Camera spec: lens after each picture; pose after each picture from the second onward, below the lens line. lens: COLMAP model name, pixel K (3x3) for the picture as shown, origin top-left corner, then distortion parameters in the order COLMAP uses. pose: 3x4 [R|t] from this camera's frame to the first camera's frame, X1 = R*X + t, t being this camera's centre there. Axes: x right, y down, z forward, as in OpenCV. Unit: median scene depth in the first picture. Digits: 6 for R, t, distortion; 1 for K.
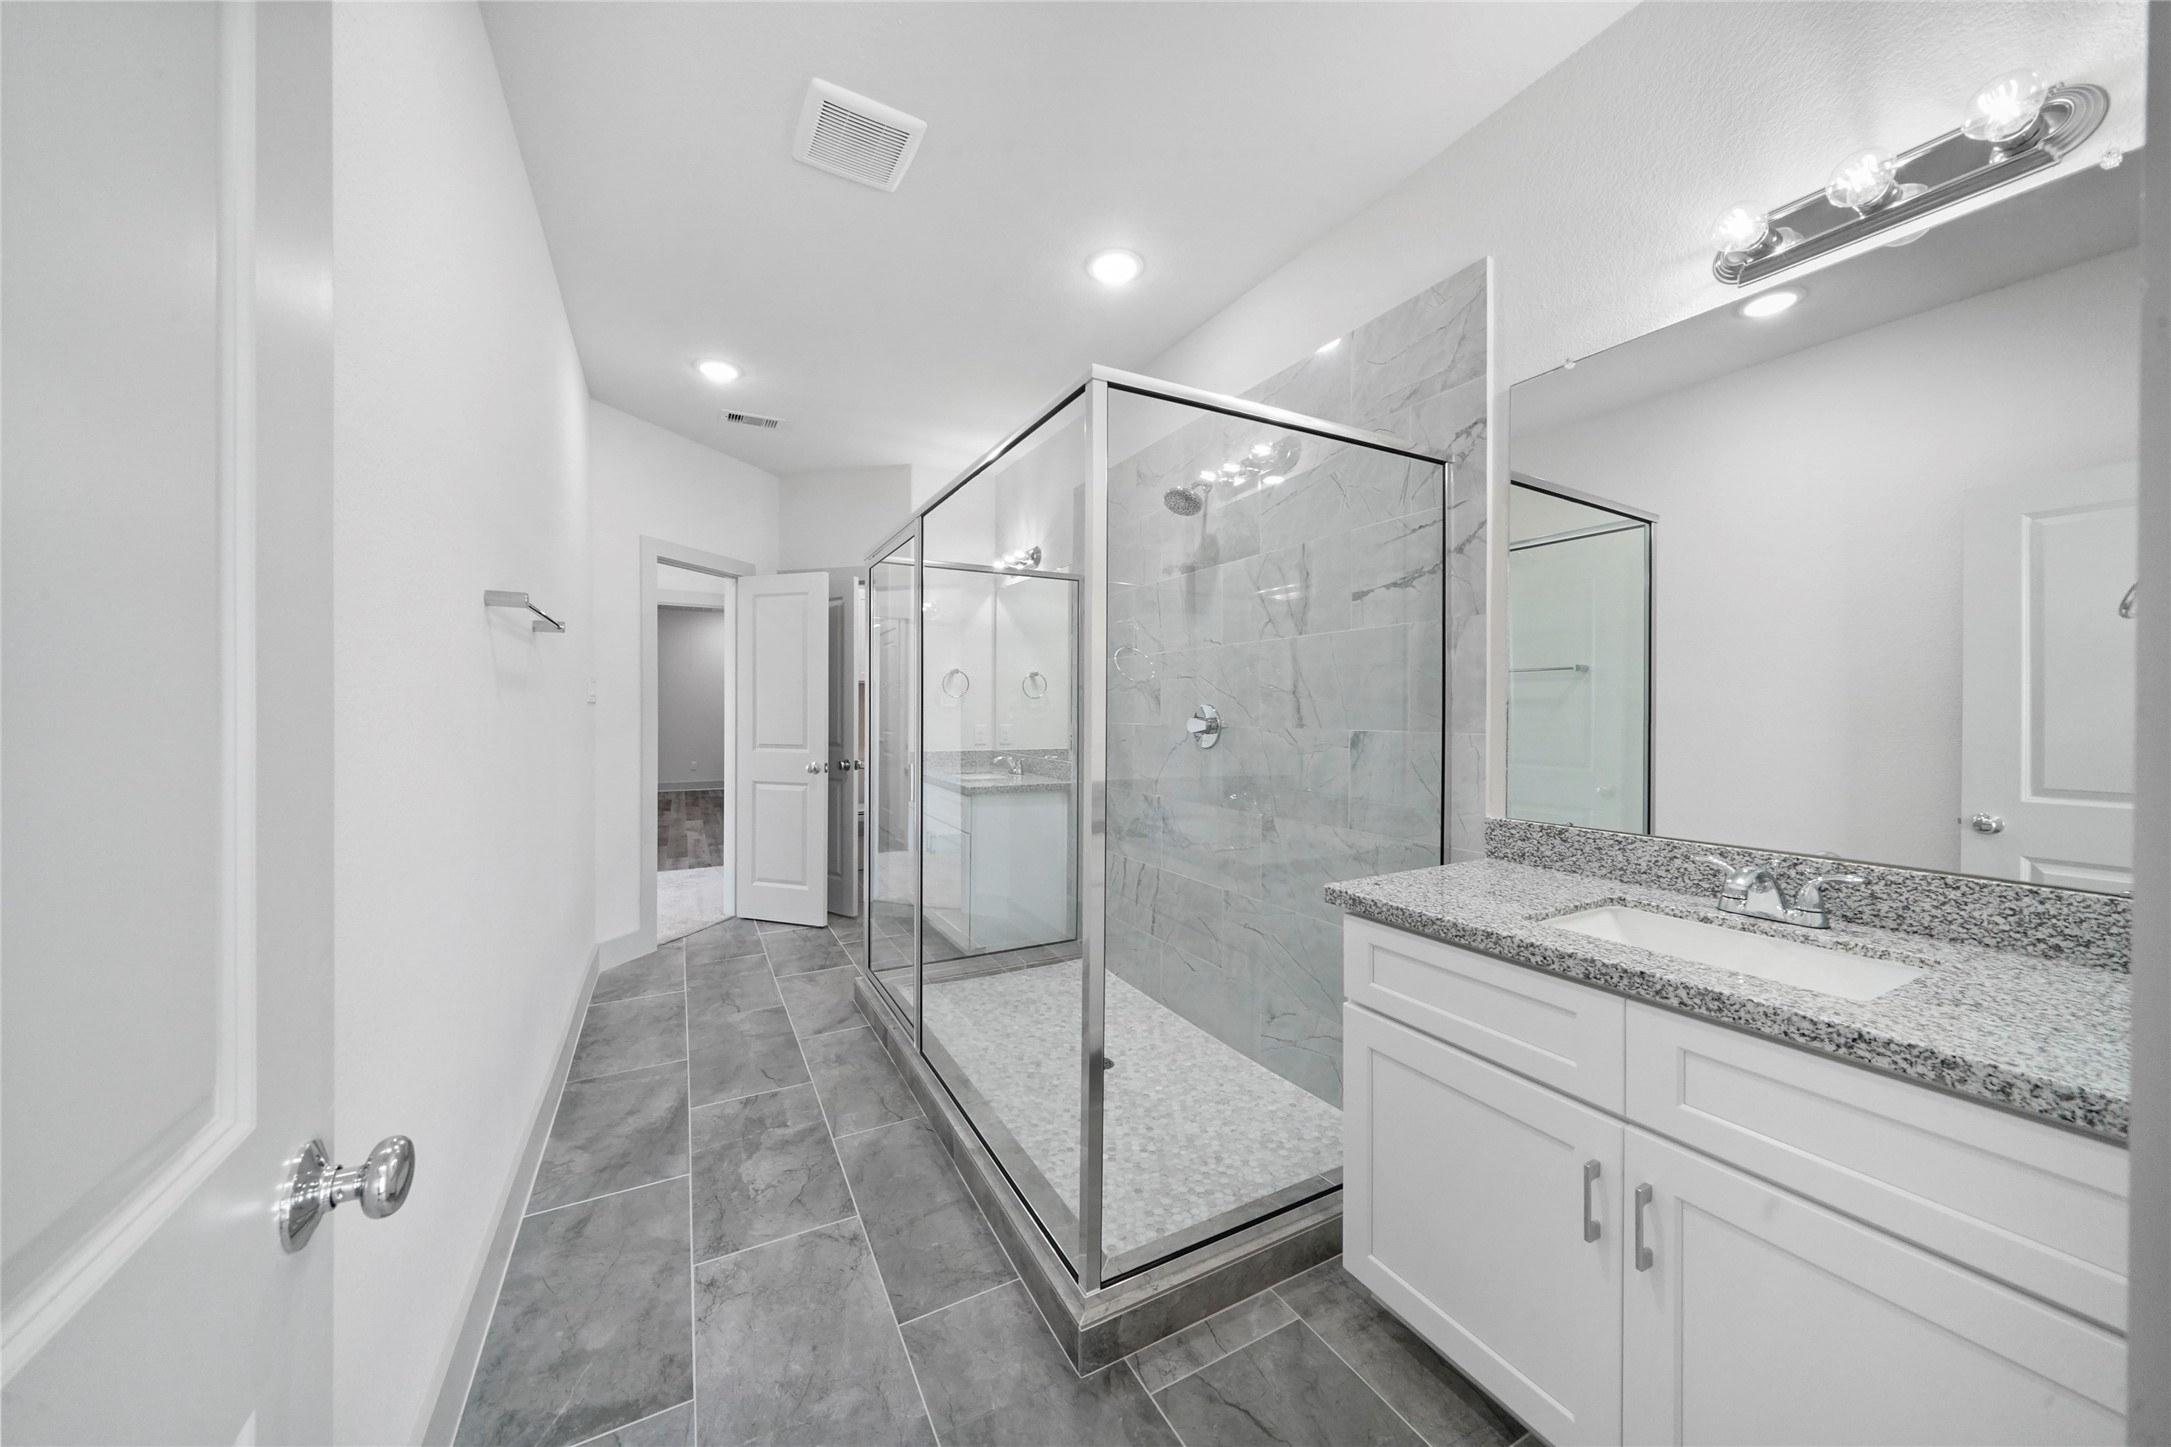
lens RADIAL K [[748.6, 0, 1089.0], [0, 748.6, 713.5], [0, 0, 1]] dist [0.000580, 0.000013]
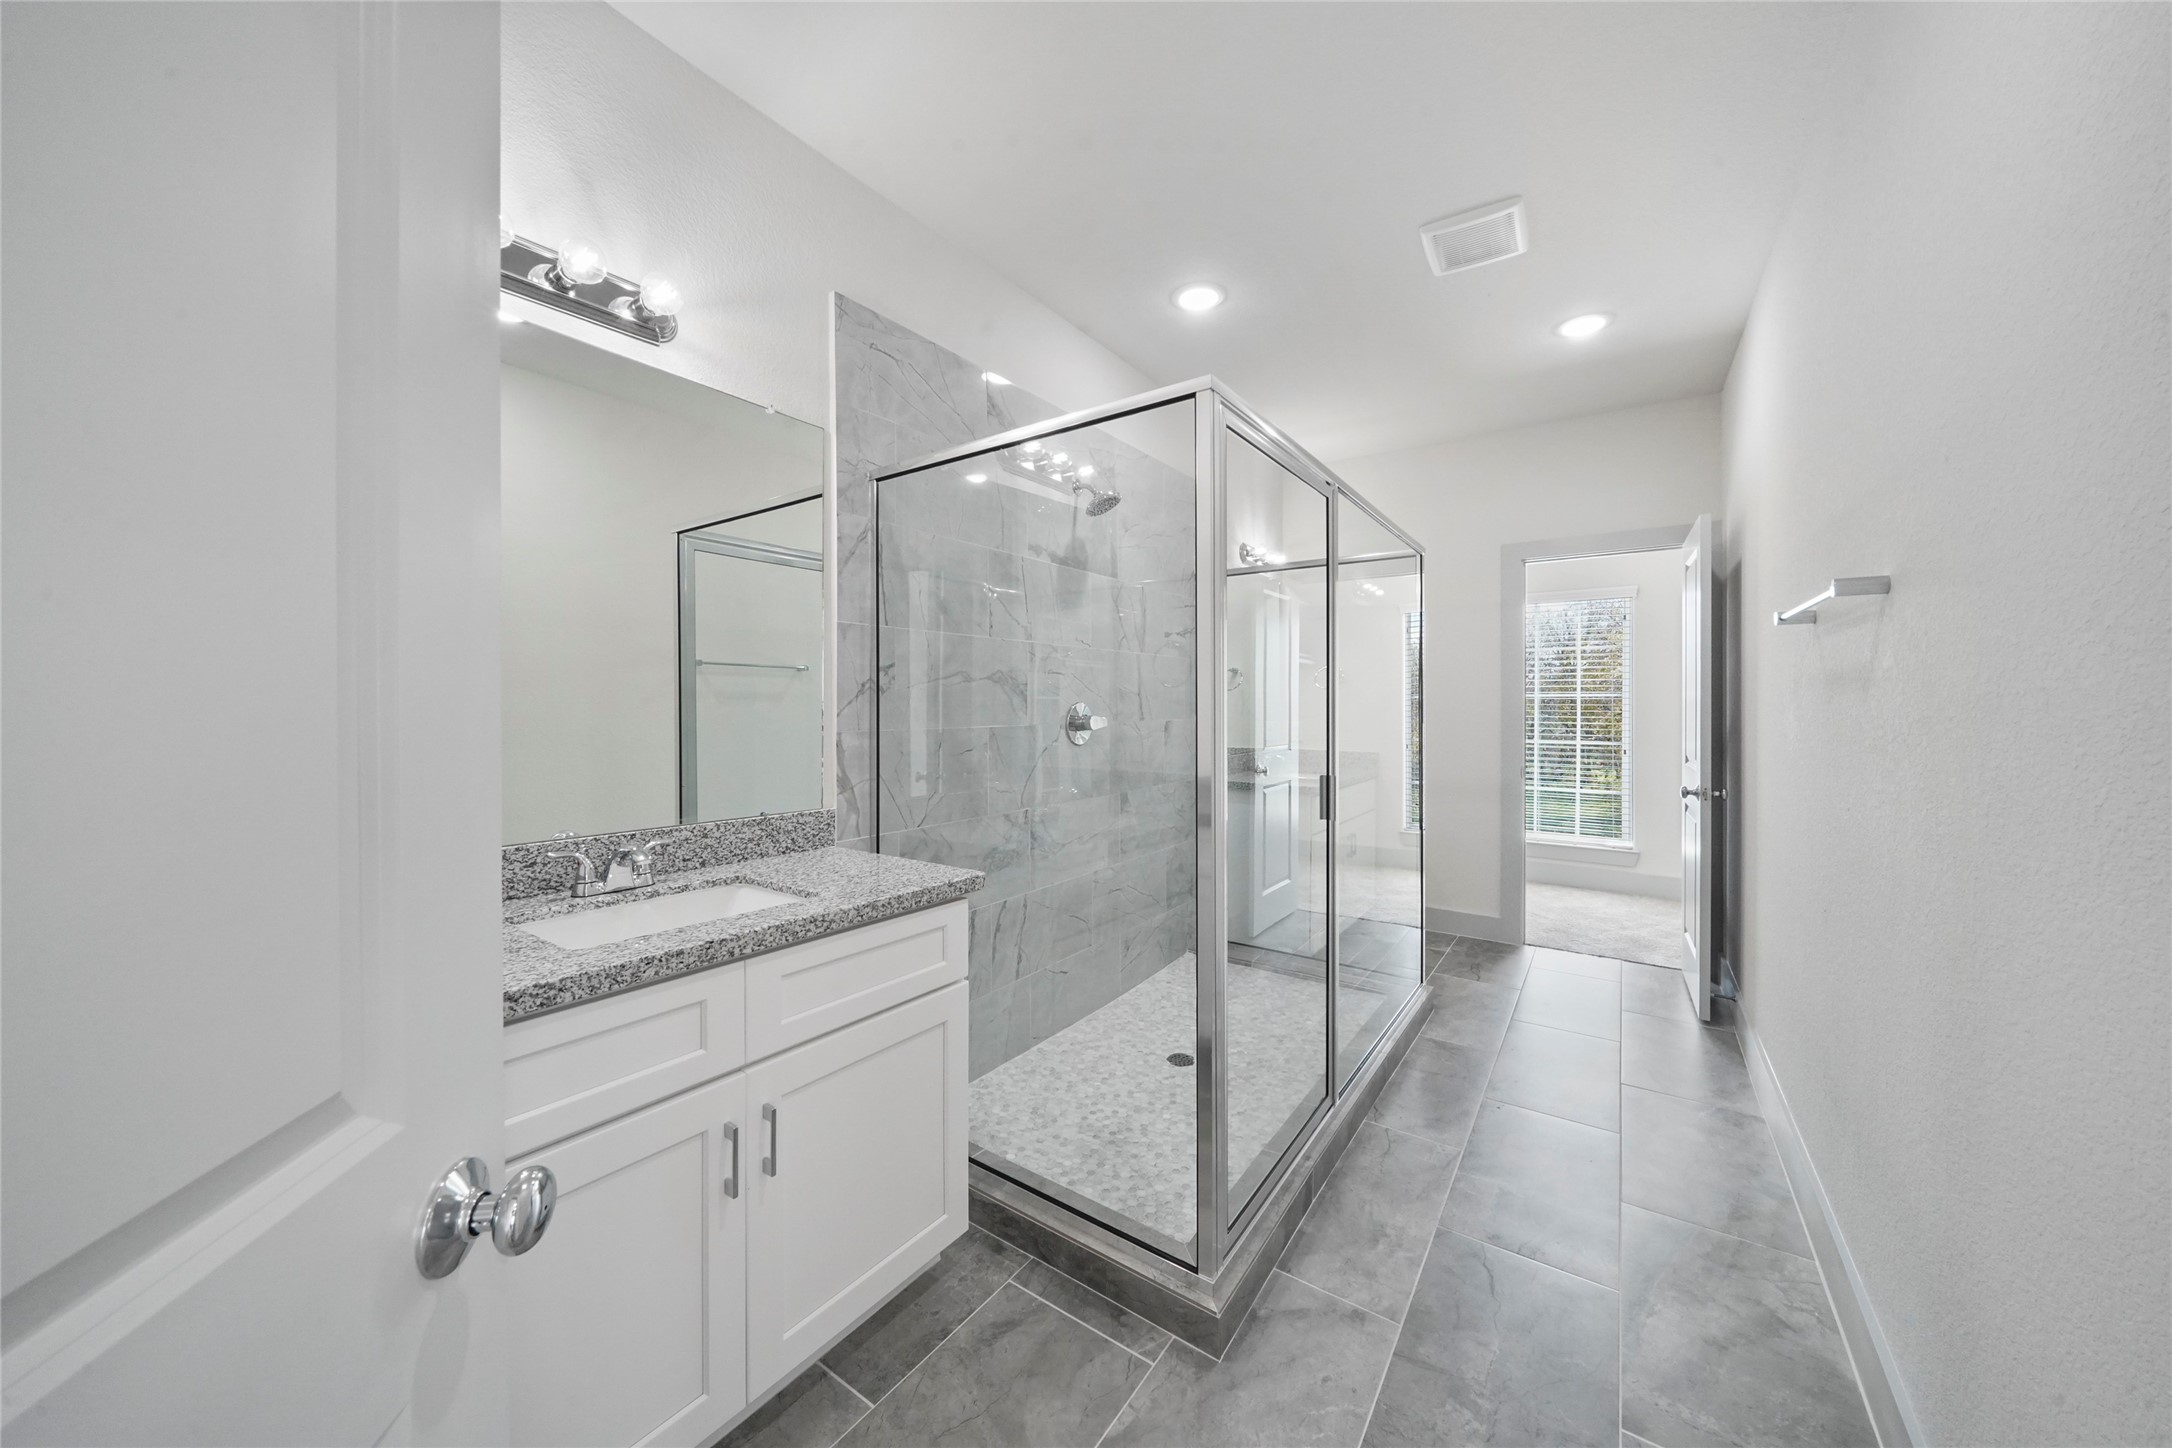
lens RADIAL K [[749.0, 0, 1091.7], [0, 749.0, 713.0], [0, 0, 1]] dist [0.000580, 0.000013]
pose [[-0.437345, -0.002376, 0.899291, -0.753408], [0.009136, 0.999933, 0.007086, -0.004135], [-0.899248, 0.011315, -0.437294, 1.393078]]
